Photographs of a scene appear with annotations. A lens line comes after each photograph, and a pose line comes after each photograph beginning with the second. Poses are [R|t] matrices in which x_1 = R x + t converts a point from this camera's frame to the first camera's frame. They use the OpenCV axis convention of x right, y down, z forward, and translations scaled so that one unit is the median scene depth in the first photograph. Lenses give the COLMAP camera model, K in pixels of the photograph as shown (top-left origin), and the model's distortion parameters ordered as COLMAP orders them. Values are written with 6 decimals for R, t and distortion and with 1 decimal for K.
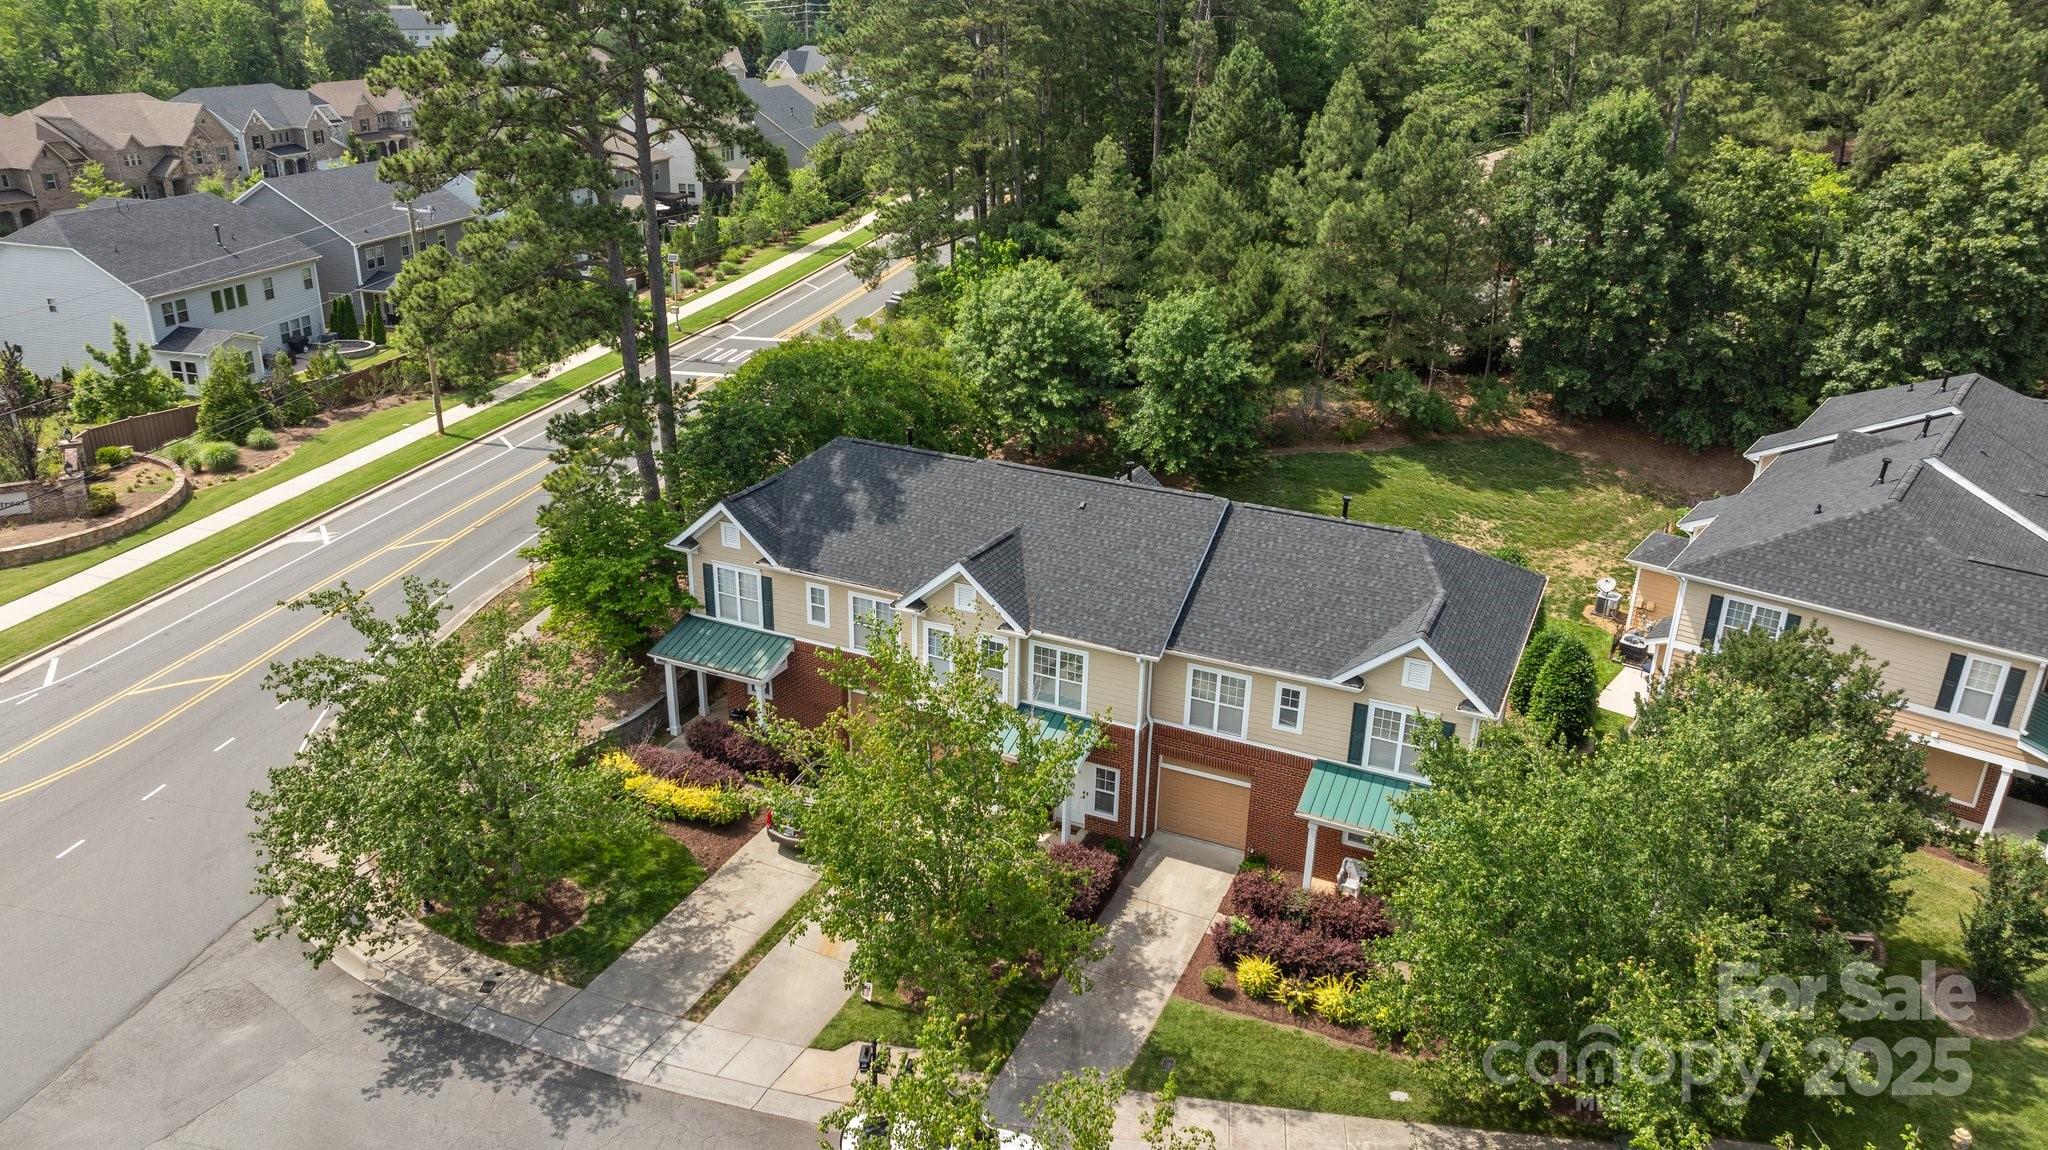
lens RADIAL K [[1434.5, 0, 1024.0], [0, 1434.5, 575.0], [0, 0, 1]] dist [-0.010827, -0.005349]
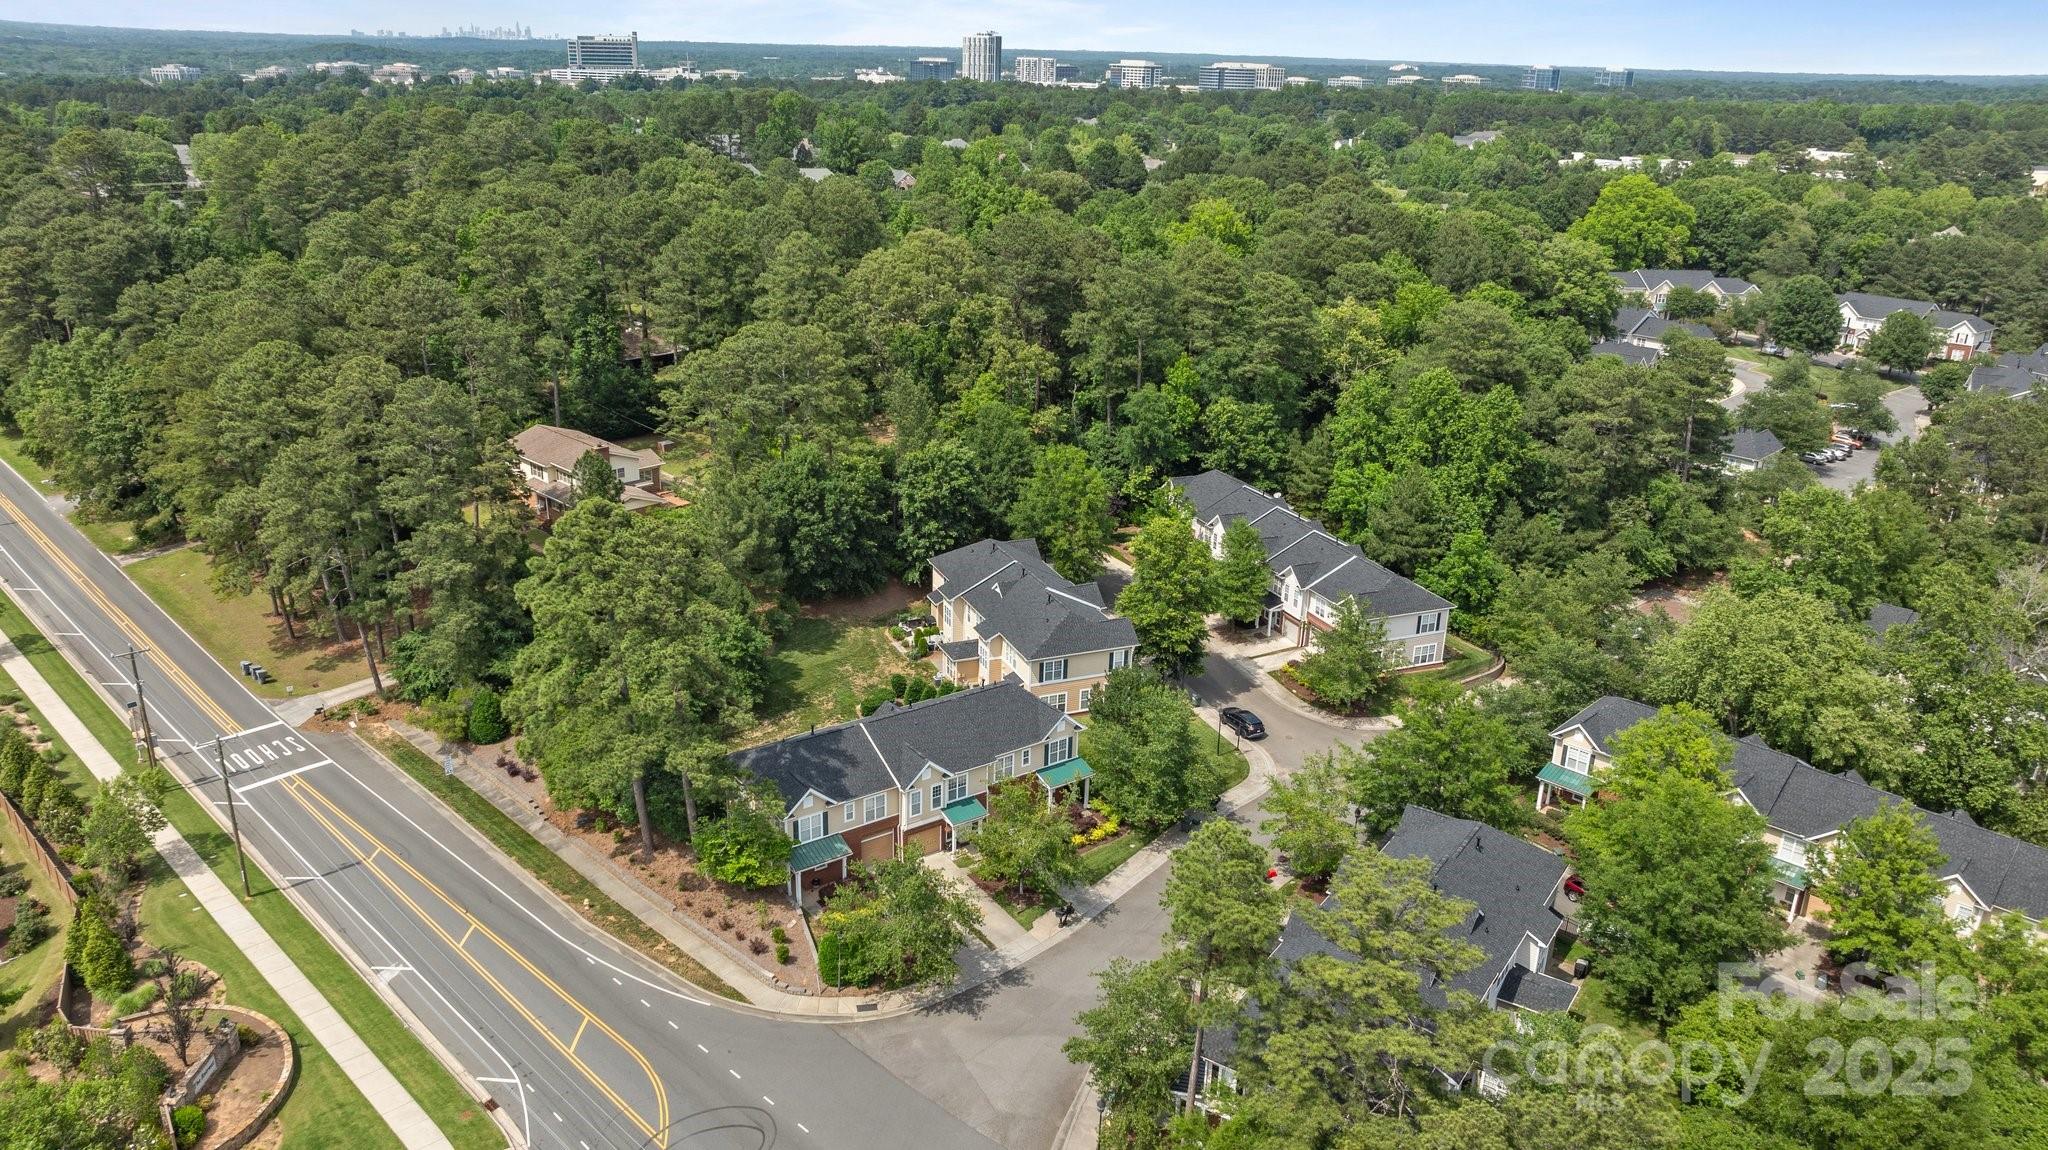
lens RADIAL K [[1434.5, 0, 1024.0], [0, 1434.5, 575.0], [0, 0, 1]] dist [-0.010827, -0.005349]
pose [[0.487686, -0.306346, 0.817505, -1.688650], [0.314681, 0.935148, 0.162706, -0.589208], [-0.814333, 0.177904, 0.552460, -0.500099]]
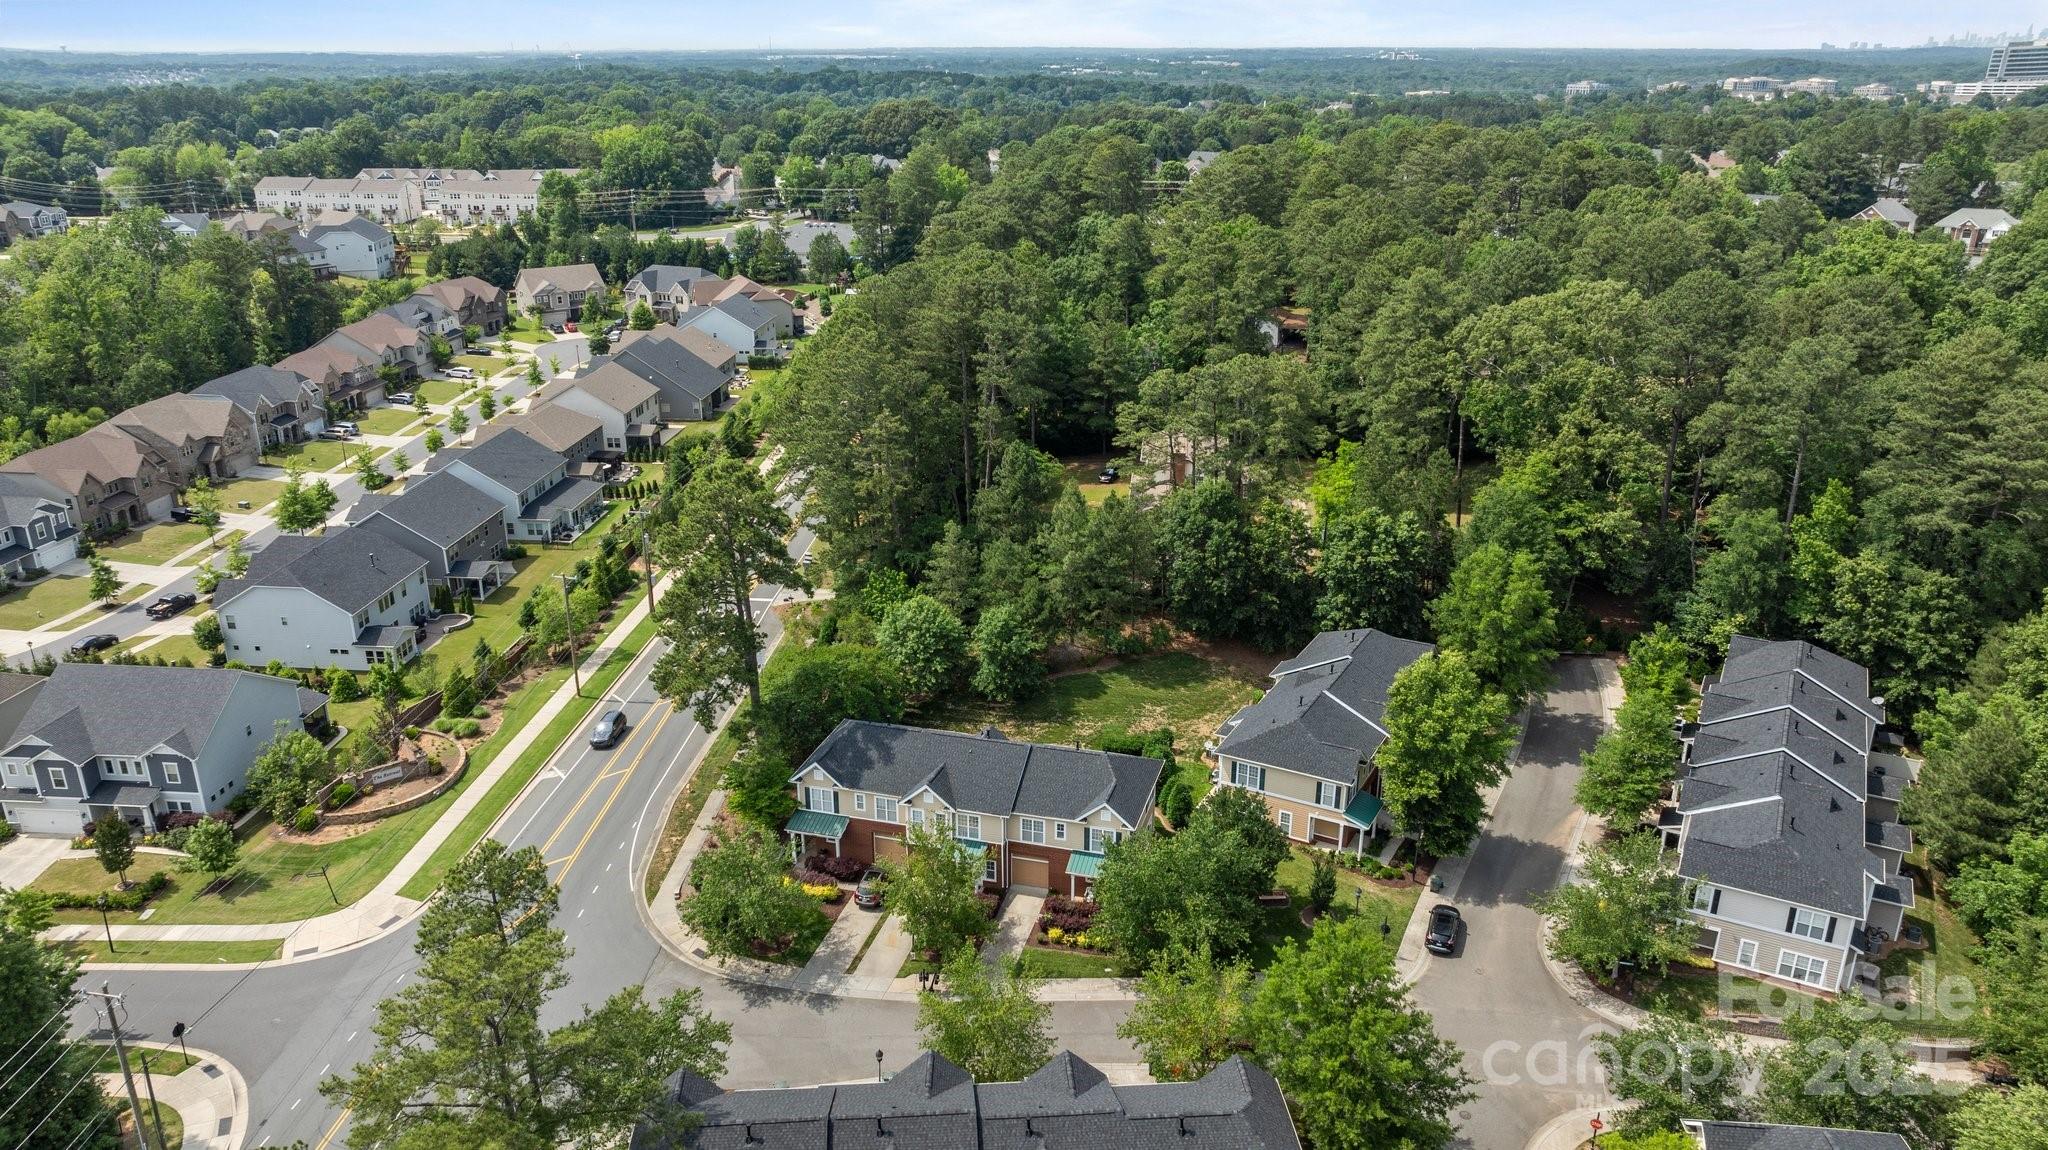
lens RADIAL K [[1434.5, 0, 1024.0], [0, 1434.5, 575.0], [0, 0, 1]] dist [-0.010827, -0.005349]
pose [[0.987346, -0.075438, 0.139490, -0.175813], [0.080069, 0.996399, -0.027883, -0.257375], [-0.136884, 0.038699, 0.989831, -1.340375]]
